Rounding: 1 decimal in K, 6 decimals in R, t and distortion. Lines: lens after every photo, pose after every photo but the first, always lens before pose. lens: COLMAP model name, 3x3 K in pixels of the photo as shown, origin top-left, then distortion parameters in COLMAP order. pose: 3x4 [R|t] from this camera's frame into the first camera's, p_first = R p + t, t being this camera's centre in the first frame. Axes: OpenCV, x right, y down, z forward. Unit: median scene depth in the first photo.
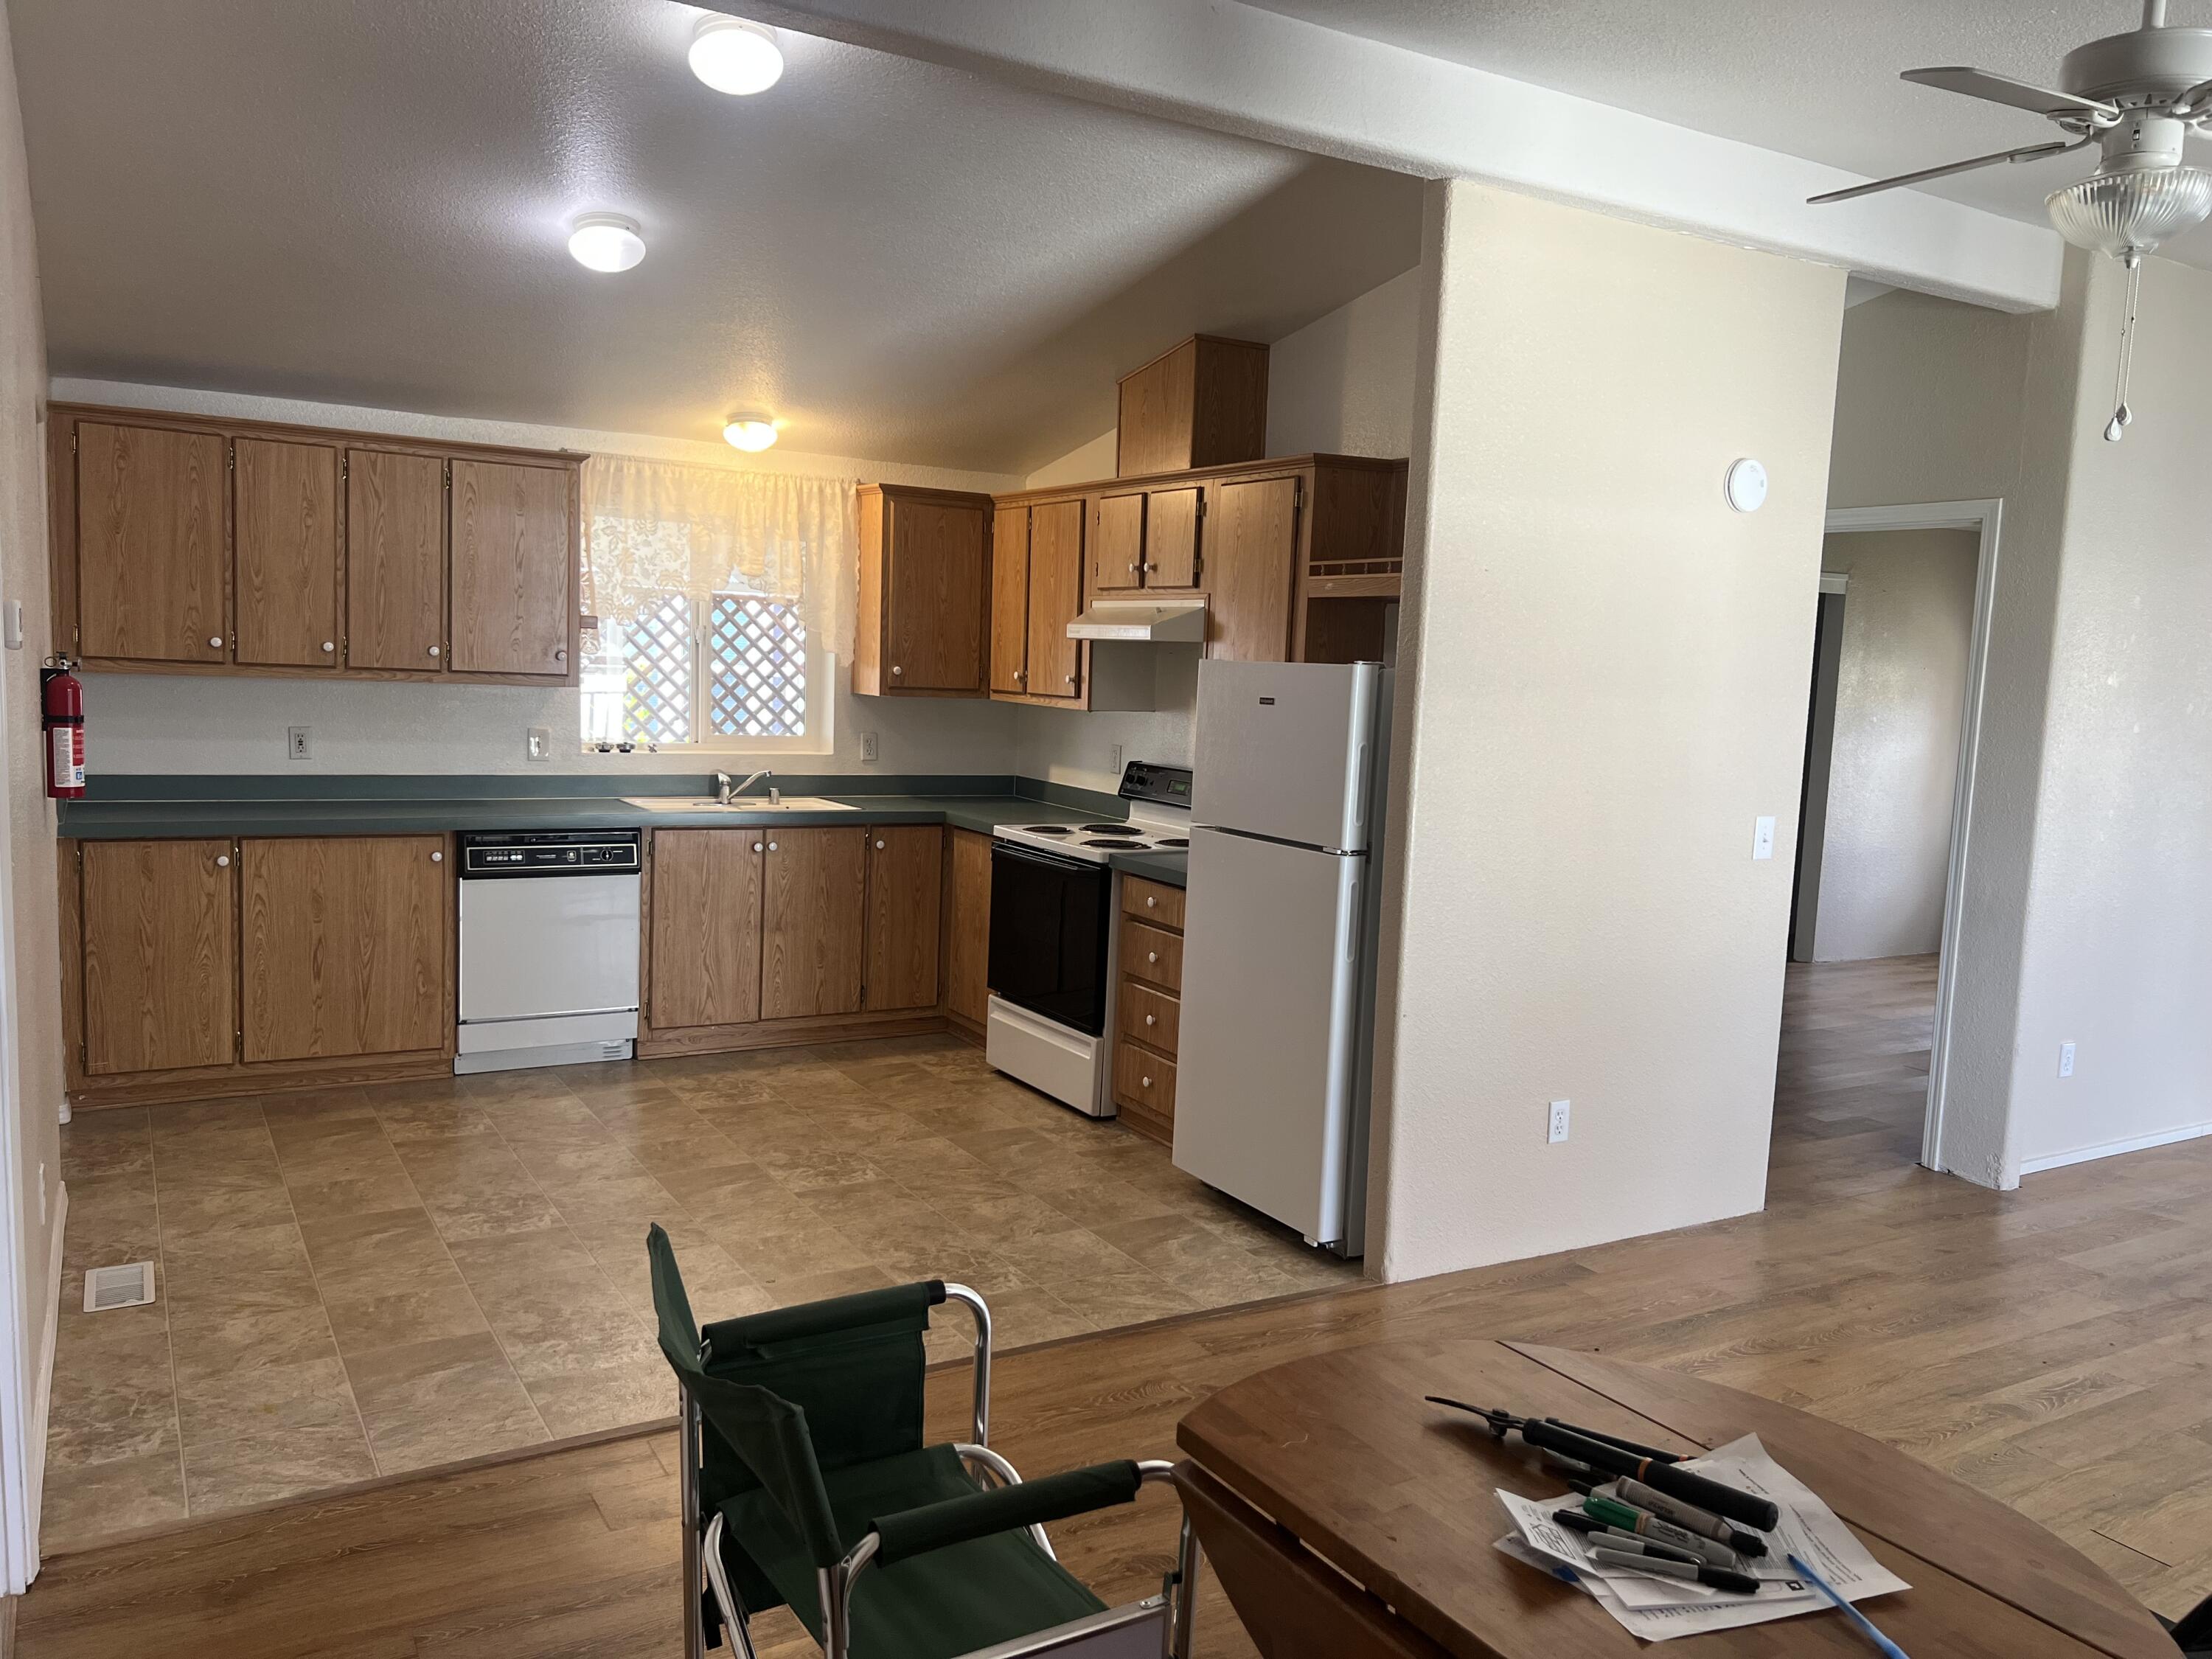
lens RADIAL K [[1657.5, 0, 1117.7], [0, 1657.5, 846.9], [0, 0, 1]] dist [0.063804, -0.080622]
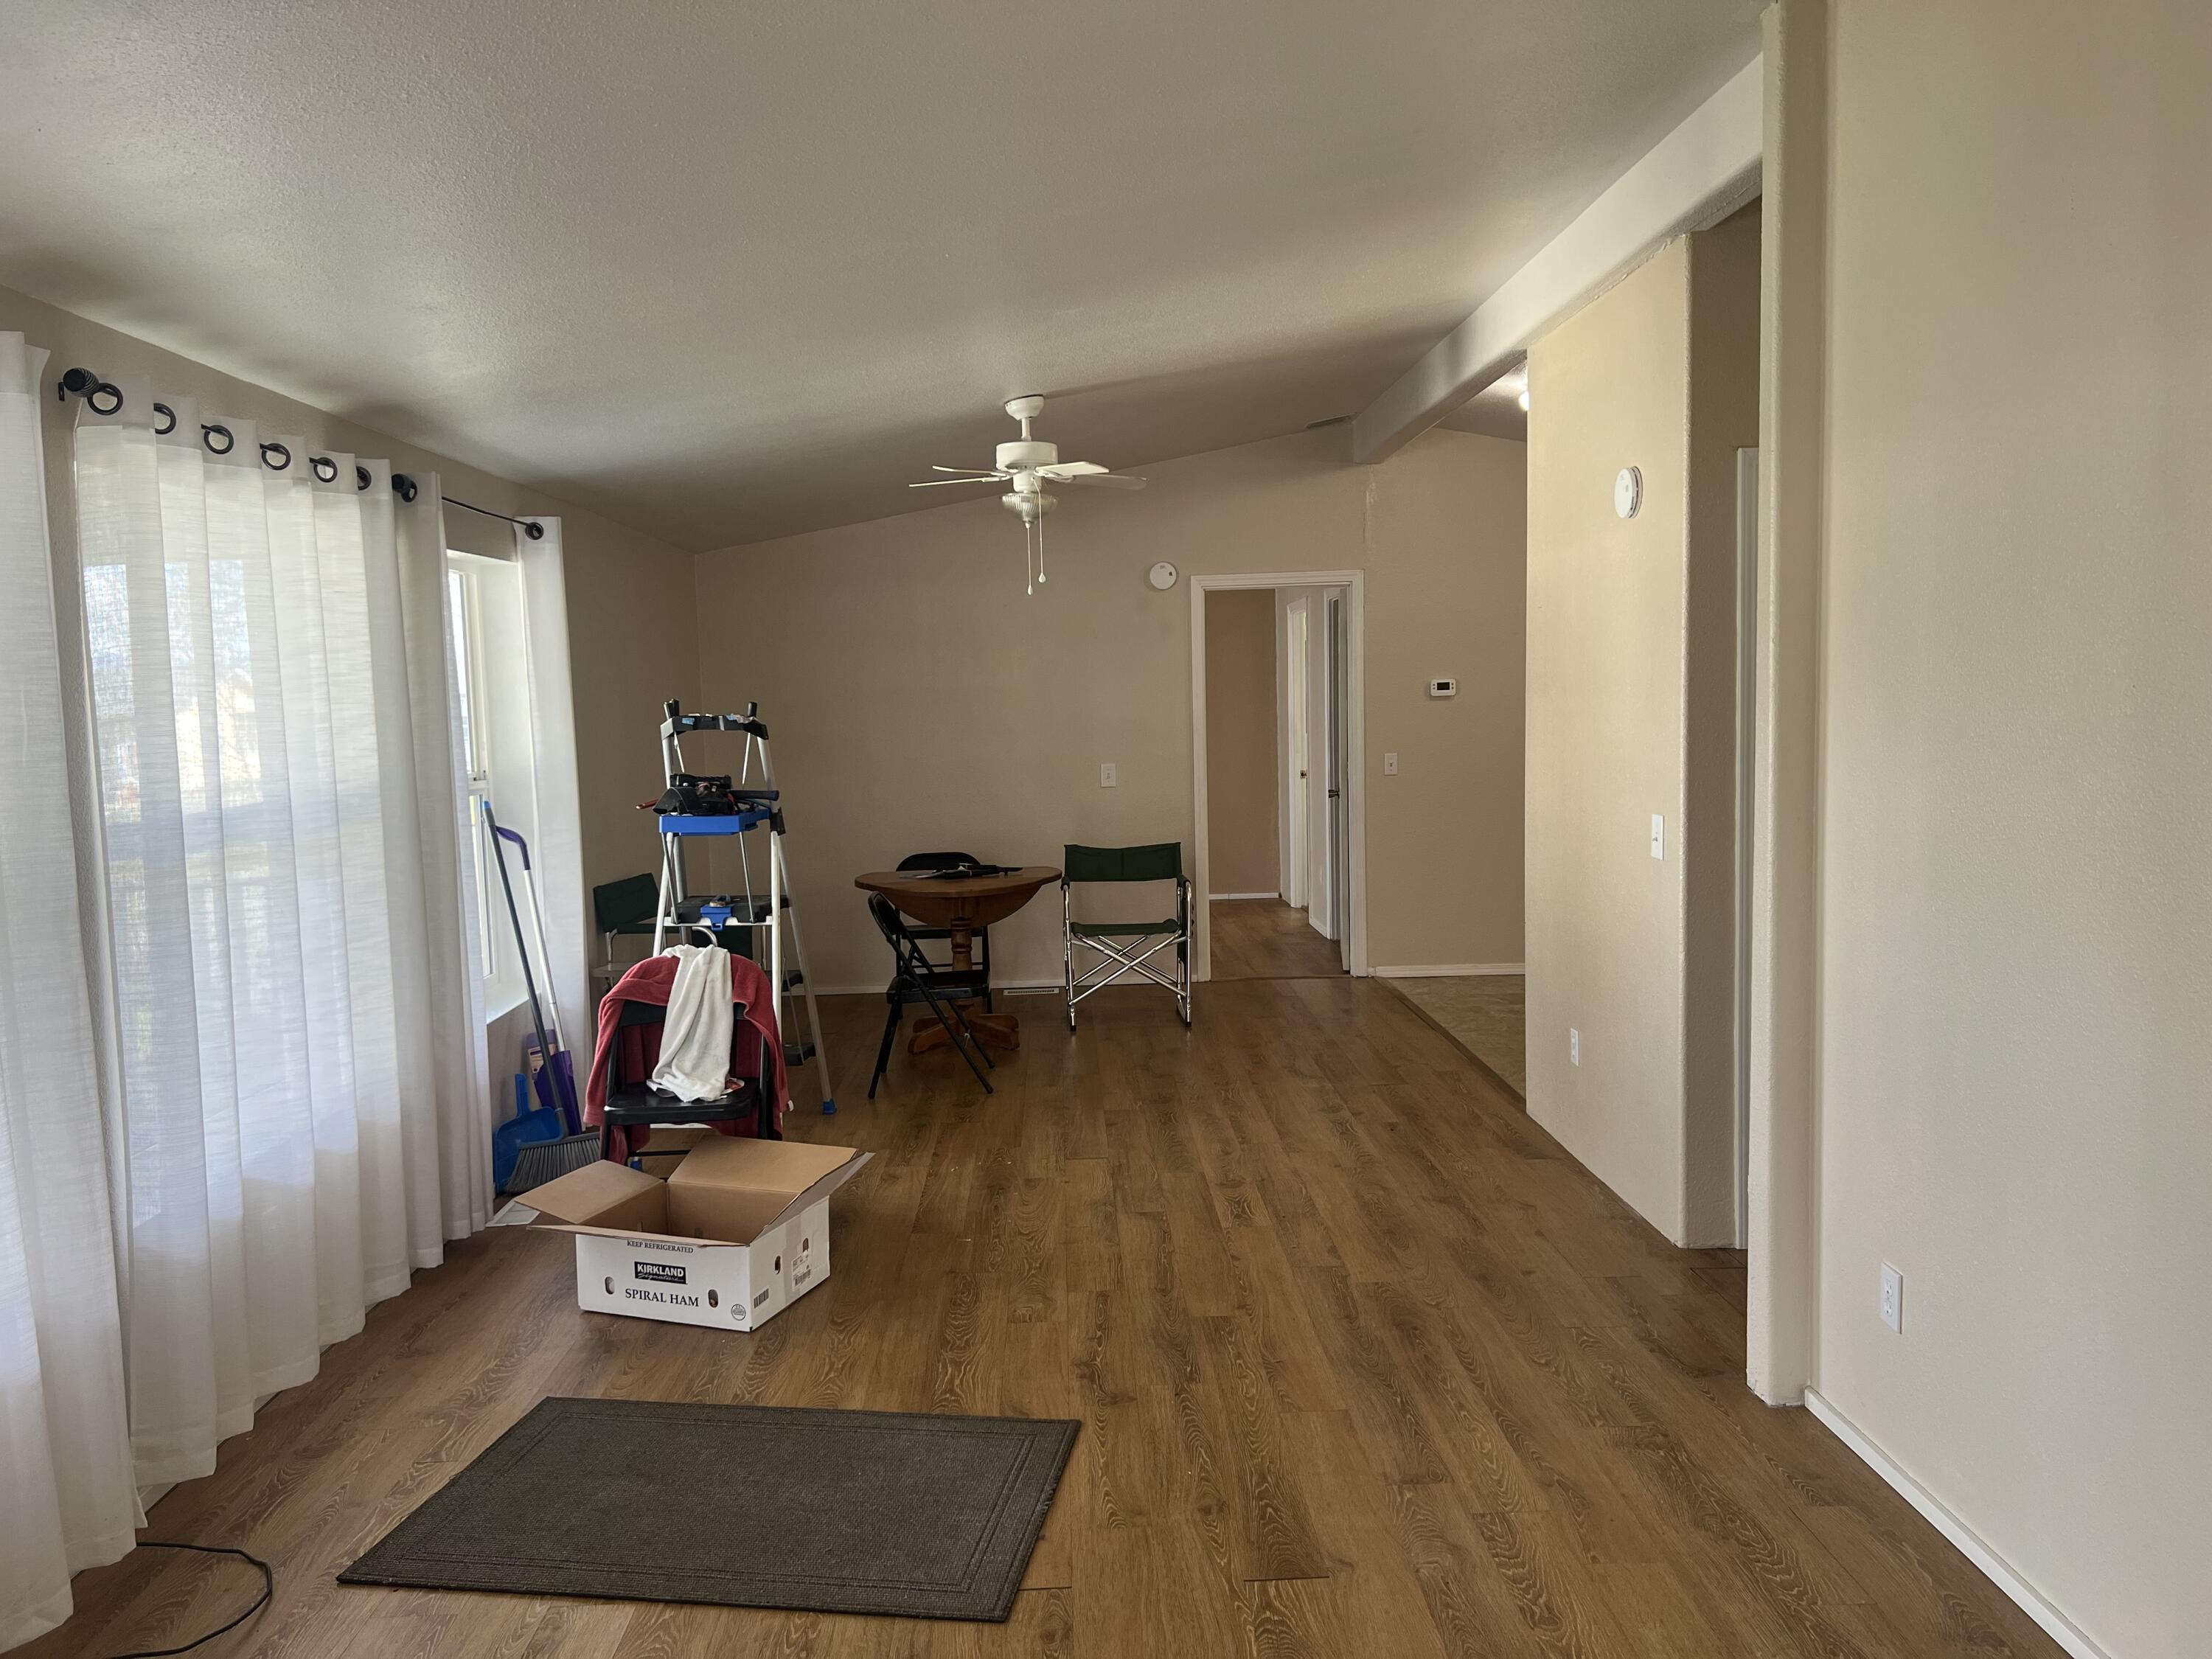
lens RADIAL K [[1657.5, 0, 1114.9], [0, 1657.5, 819.8], [0, 0, 1]] dist [0.063804, -0.080622]
pose [[-0.475880, 0.040472, -0.878578, 1.160129], [-0.097607, 0.990340, 0.098489, -0.067501], [0.874077, 0.132624, -0.467333, 0.979477]]
